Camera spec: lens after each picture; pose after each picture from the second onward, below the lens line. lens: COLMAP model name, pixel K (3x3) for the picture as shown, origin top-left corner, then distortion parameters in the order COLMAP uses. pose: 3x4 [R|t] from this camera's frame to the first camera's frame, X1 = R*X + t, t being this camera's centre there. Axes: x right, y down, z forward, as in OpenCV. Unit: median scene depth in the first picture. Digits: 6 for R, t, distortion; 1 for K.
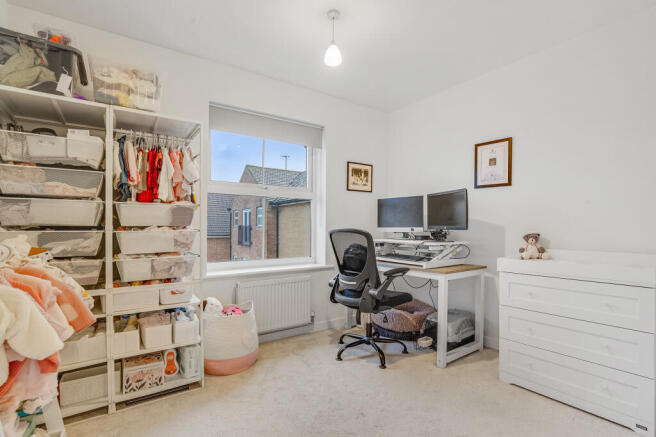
lens RADIAL K [[311.3, 0, 324.1], [0, 311.3, 219.6], [0, 0, 1]] dist [-0.004396, -0.000376]
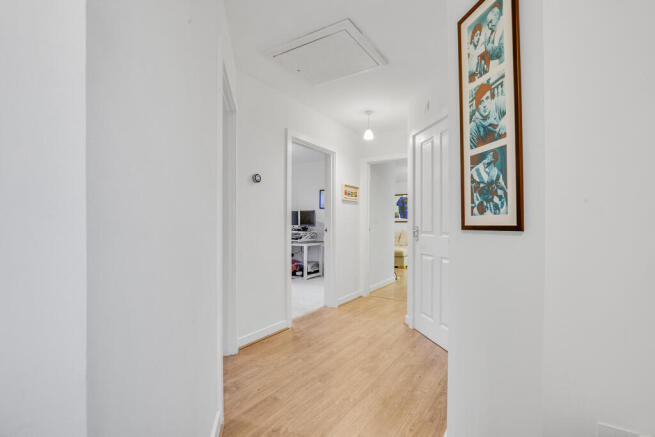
lens RADIAL K [[310.8, 0, 327.1], [0, 310.8, 219.7], [0, 0, 1]] dist [-0.004396, -0.000376]
pose [[0.919238, 0.005816, 0.393660, -0.404649], [-0.001941, 0.999946, -0.010243, 0.007499], [-0.393698, 0.008651, 0.919199, -1.241091]]
